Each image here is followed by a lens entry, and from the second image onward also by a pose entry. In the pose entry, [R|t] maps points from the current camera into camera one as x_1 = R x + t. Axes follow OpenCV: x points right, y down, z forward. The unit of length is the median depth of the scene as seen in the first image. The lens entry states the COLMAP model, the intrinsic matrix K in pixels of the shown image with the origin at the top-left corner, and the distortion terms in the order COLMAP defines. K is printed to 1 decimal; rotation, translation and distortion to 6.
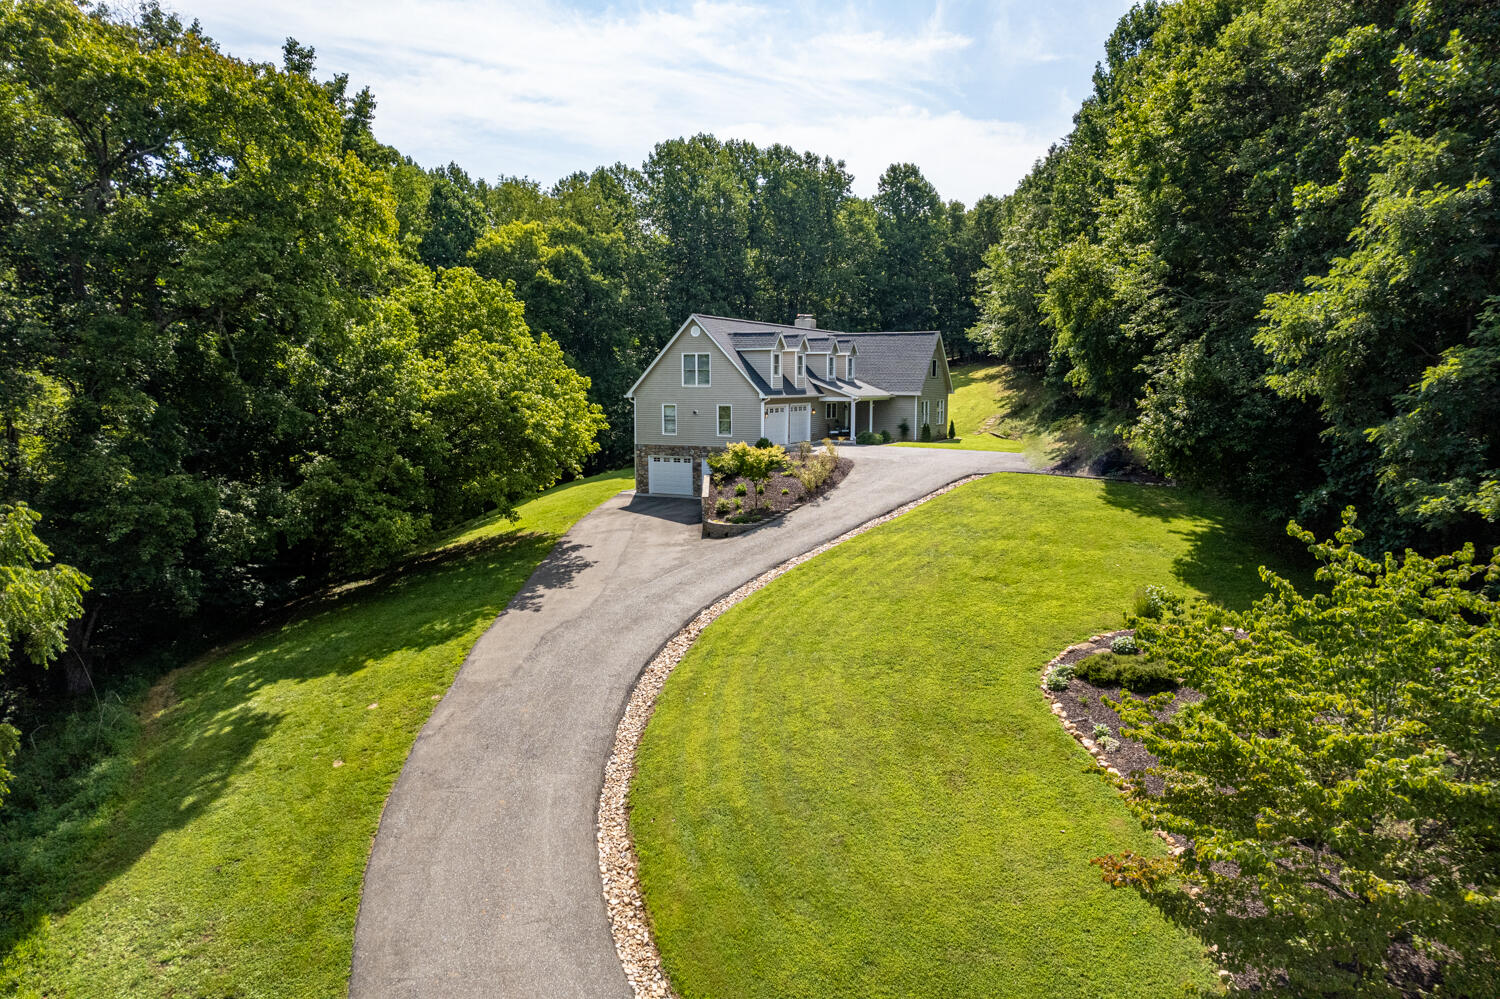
lens RADIAL K [[981.4, 0, 750.0], [0, 981.4, 499.5], [0, 0, 1]] dist [-0.103534, 0.000126]
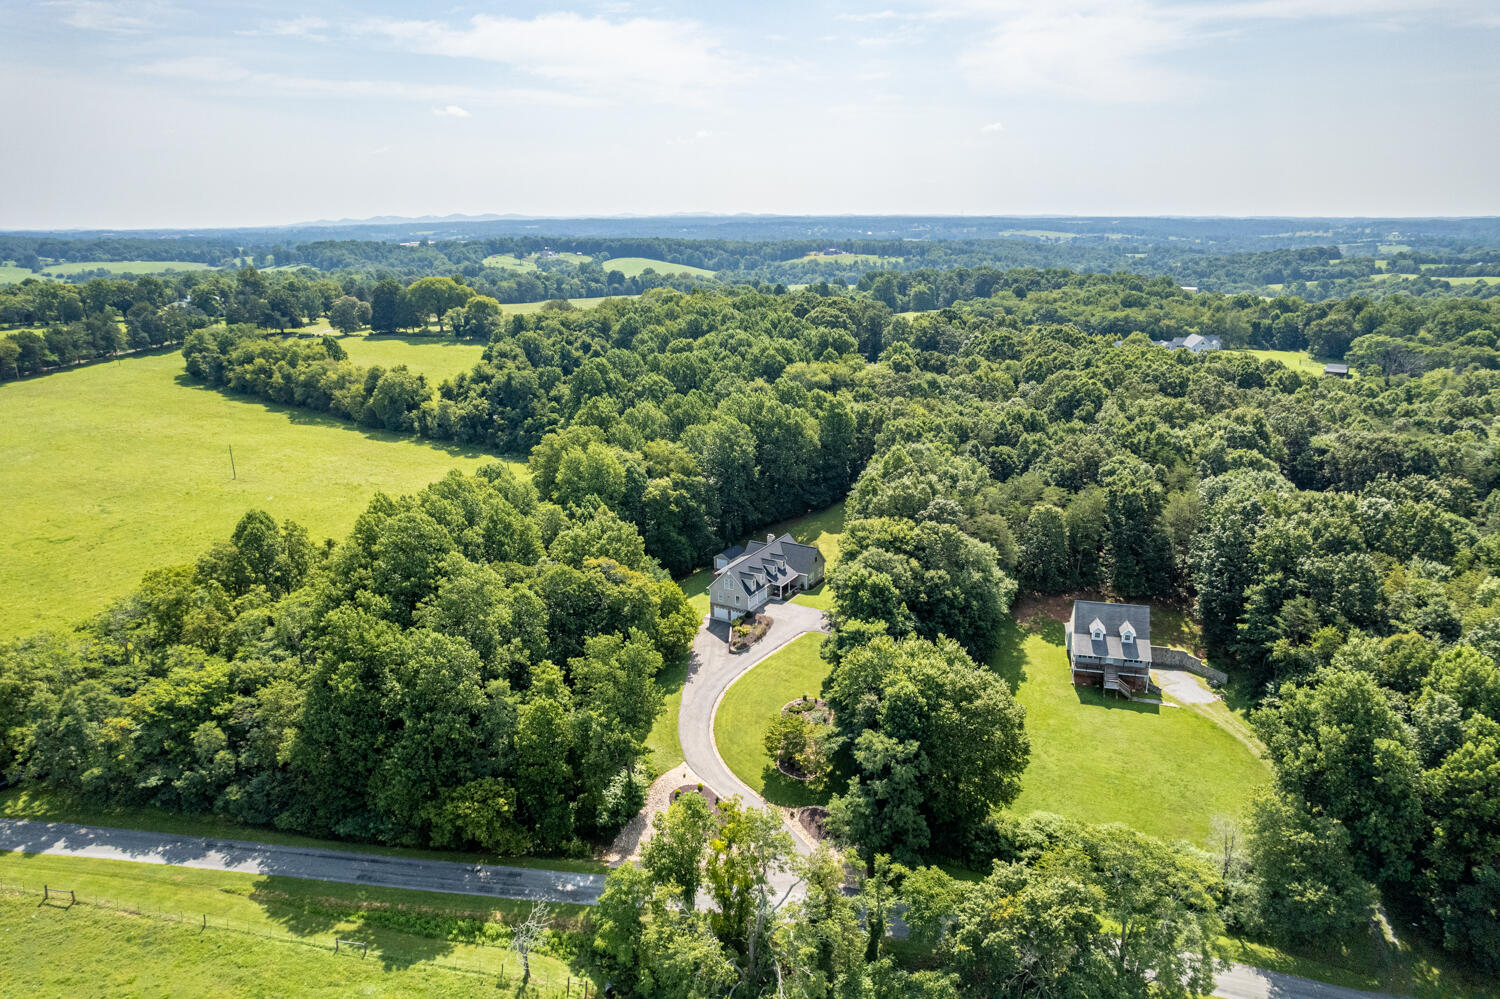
lens RADIAL K [[981.4, 0, 750.0], [0, 981.4, 499.5], [0, 0, 1]] dist [-0.103534, 0.000126]
pose [[0.998160, 0.007294, -0.060189, 0.144739], [0.002545, 0.986822, 0.161790, -0.651987], [0.060575, -0.161645, 0.984988, -1.495068]]
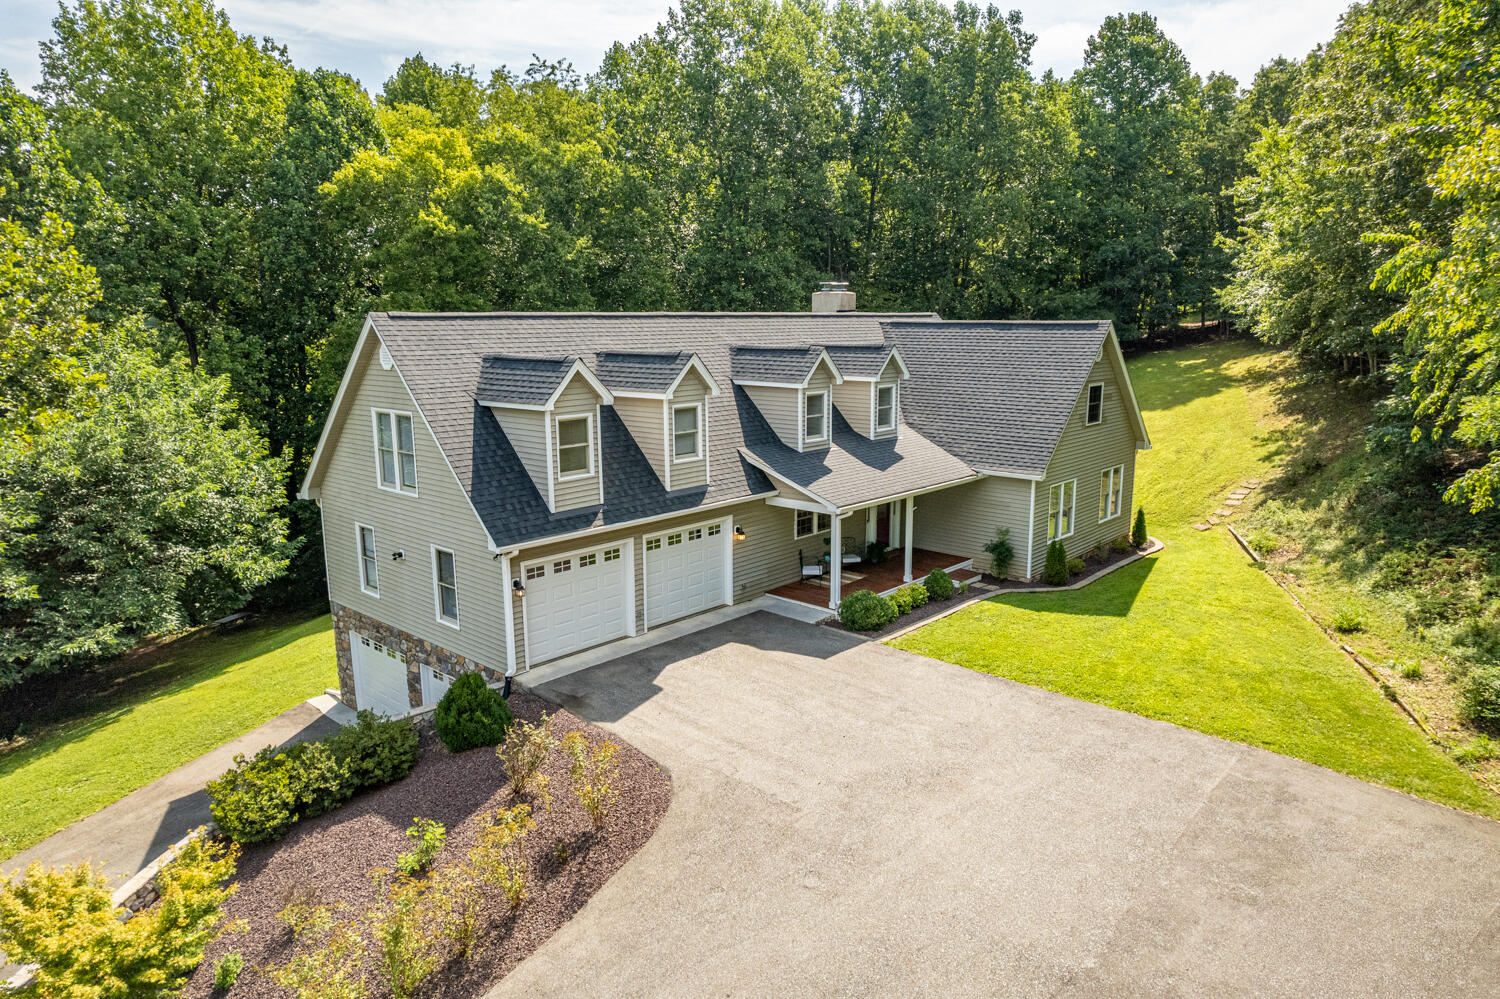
lens RADIAL K [[957.7, 0, 751.6], [0, 957.7, 483.3], [0, 0, 1]] dist [-0.034173, 0.002043]
pose [[0.963870, 0.042002, -0.263040, 0.132825], [-0.028270, 0.998043, 0.055775, -0.102085], [0.264867, -0.046324, 0.963171, 0.463616]]
